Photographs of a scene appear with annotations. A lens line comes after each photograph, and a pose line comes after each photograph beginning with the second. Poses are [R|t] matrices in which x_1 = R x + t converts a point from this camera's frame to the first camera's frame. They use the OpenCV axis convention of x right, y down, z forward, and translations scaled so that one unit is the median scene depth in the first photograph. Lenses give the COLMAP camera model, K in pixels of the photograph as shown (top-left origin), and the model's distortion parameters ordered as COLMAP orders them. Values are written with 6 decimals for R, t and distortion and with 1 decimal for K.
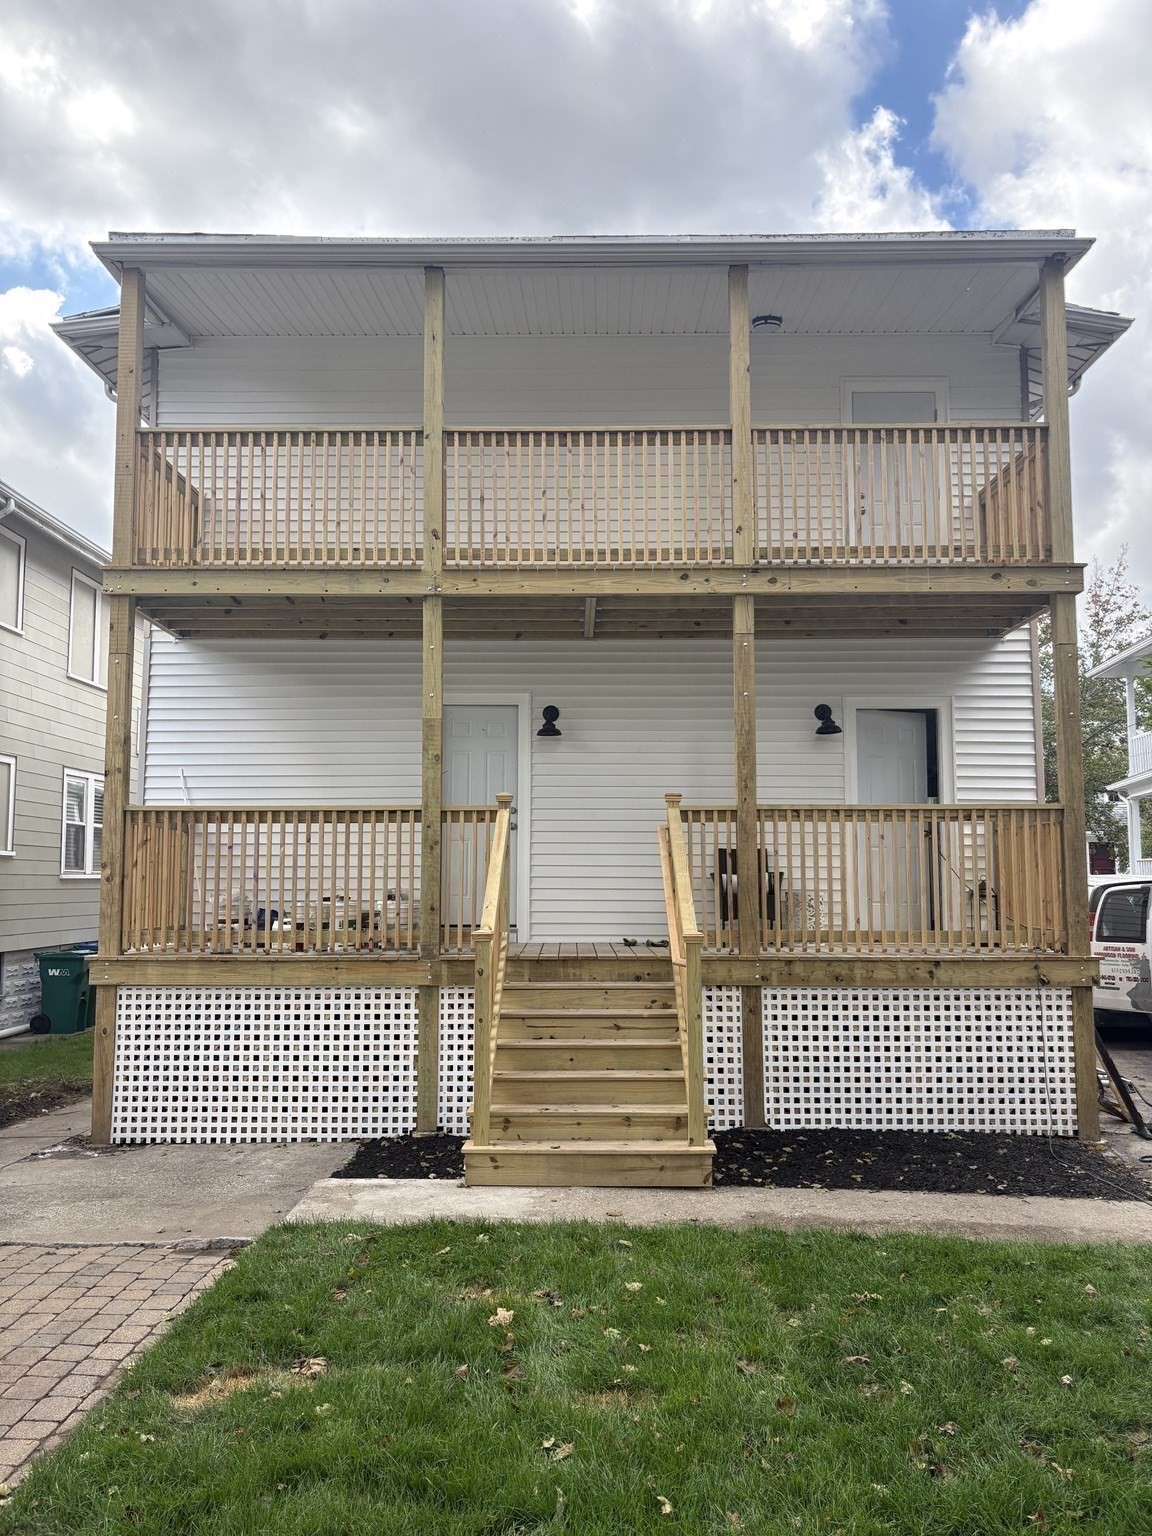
lens RADIAL K [[1175.8, 0, 576.0], [0, 1175.8, 768.0], [0, 0, 1]] dist [0.012671, -0.005361]
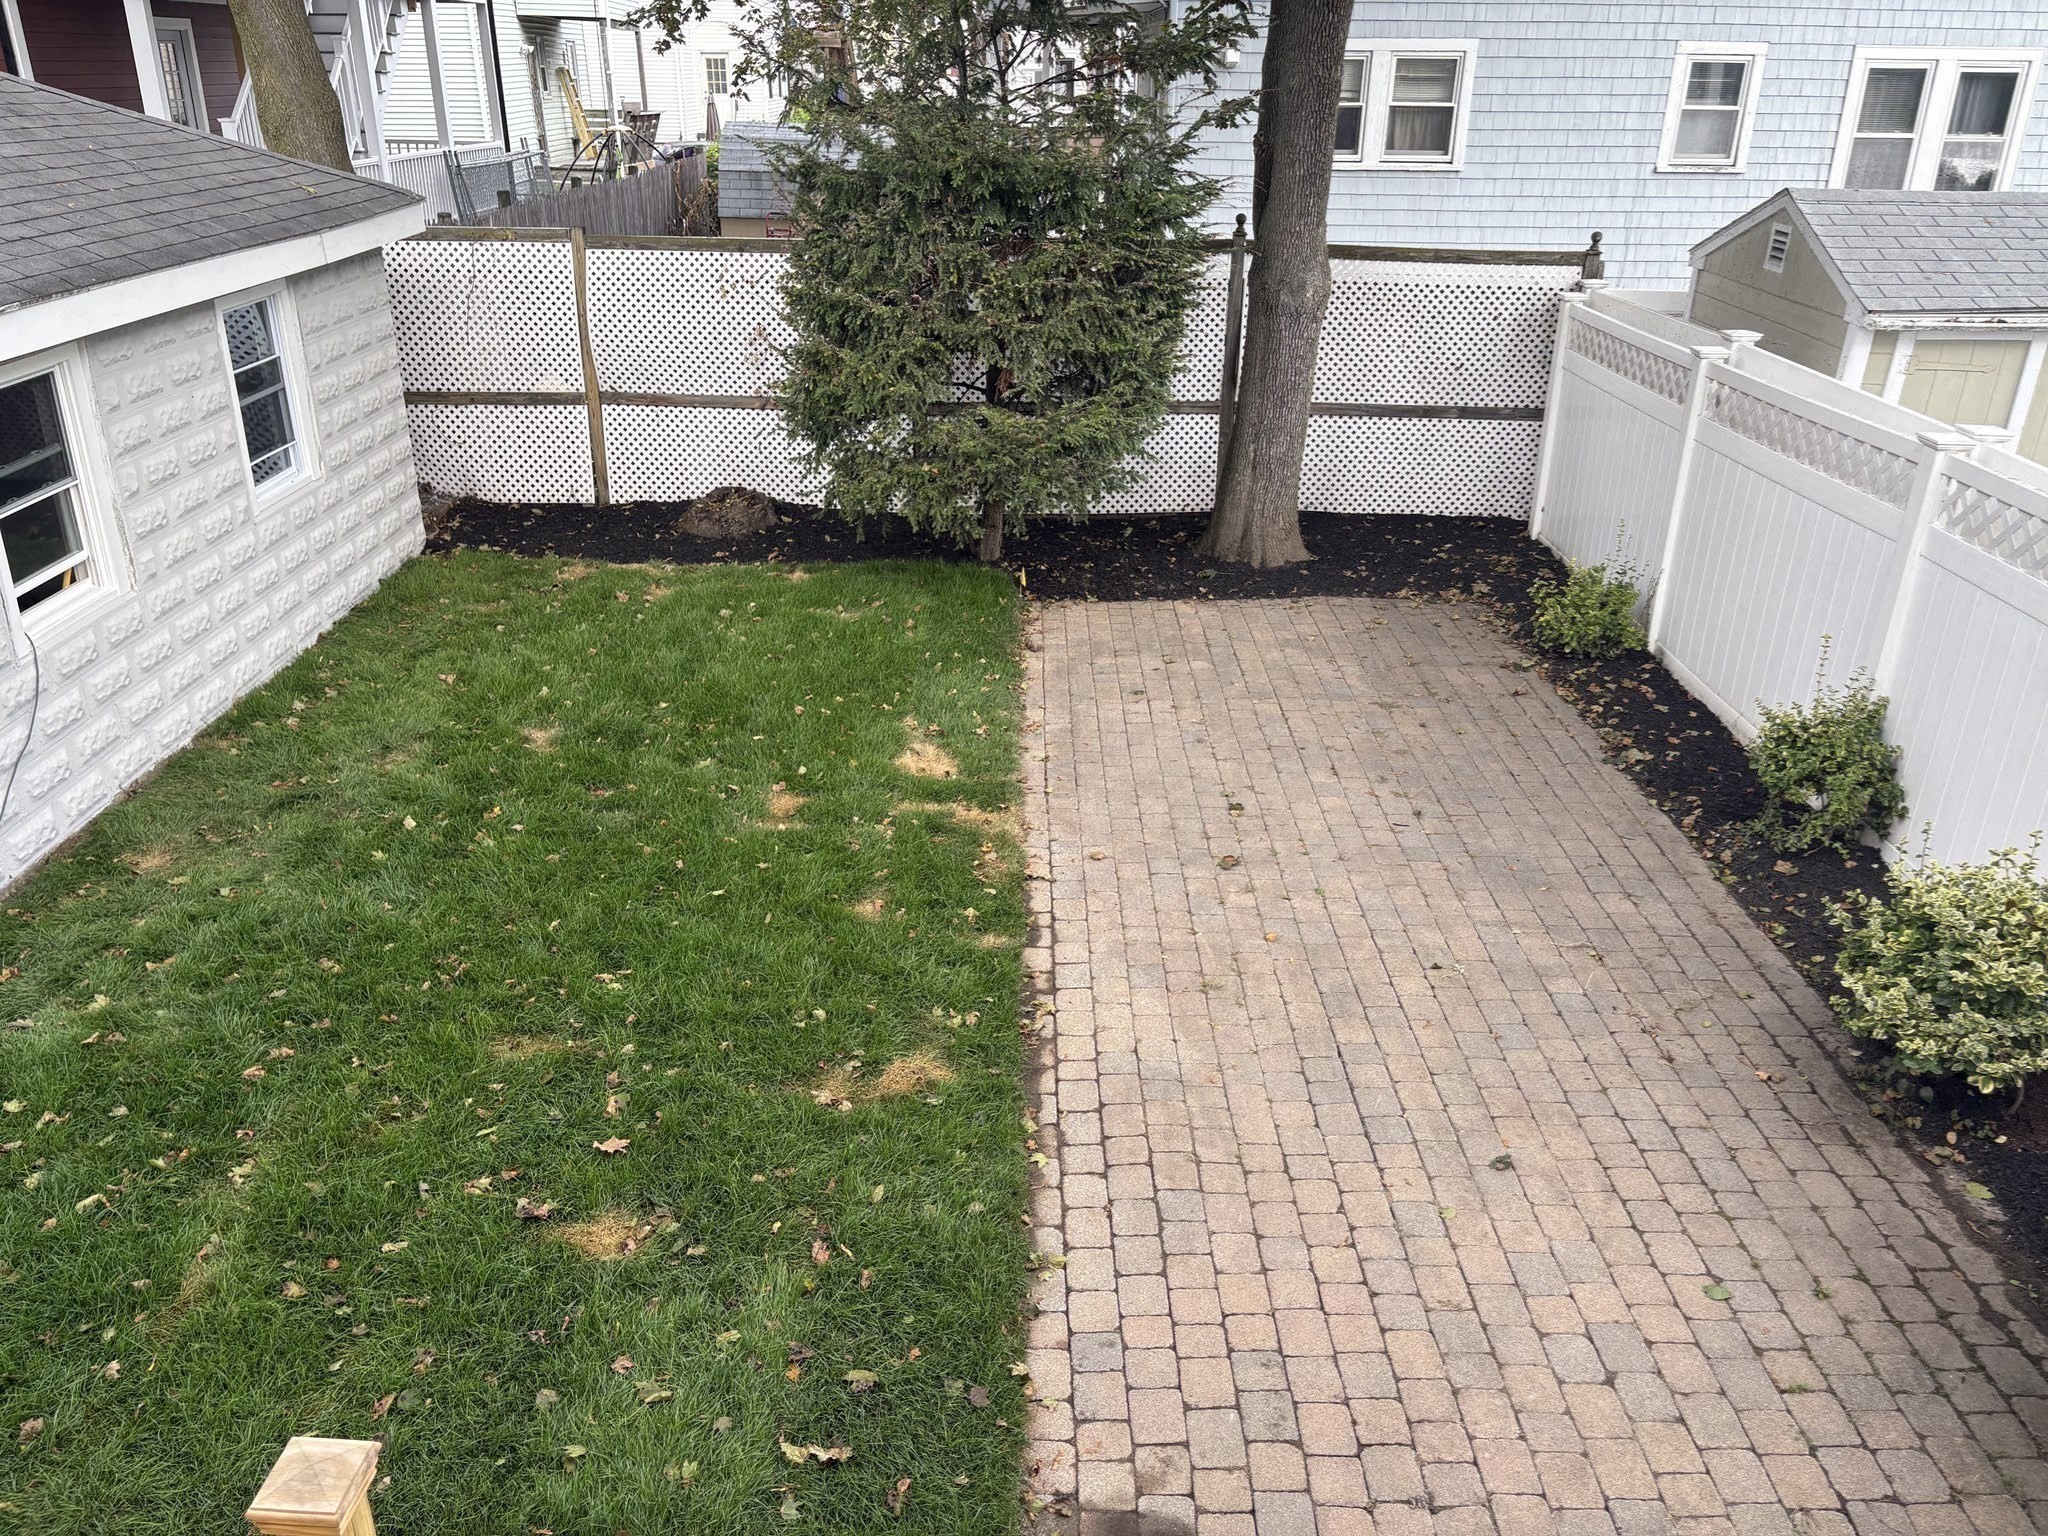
lens RADIAL K [[1567.7, 0, 1024.0], [0, 1567.7, 768.0], [0, 0, 1]] dist [0.012671, -0.005361]
pose [[-0.999674, -0.000720, -0.025532, -0.315121], [-0.008981, 0.945680, 0.324974, -0.138316], [0.023911, 0.325097, -0.945378, 1.898114]]
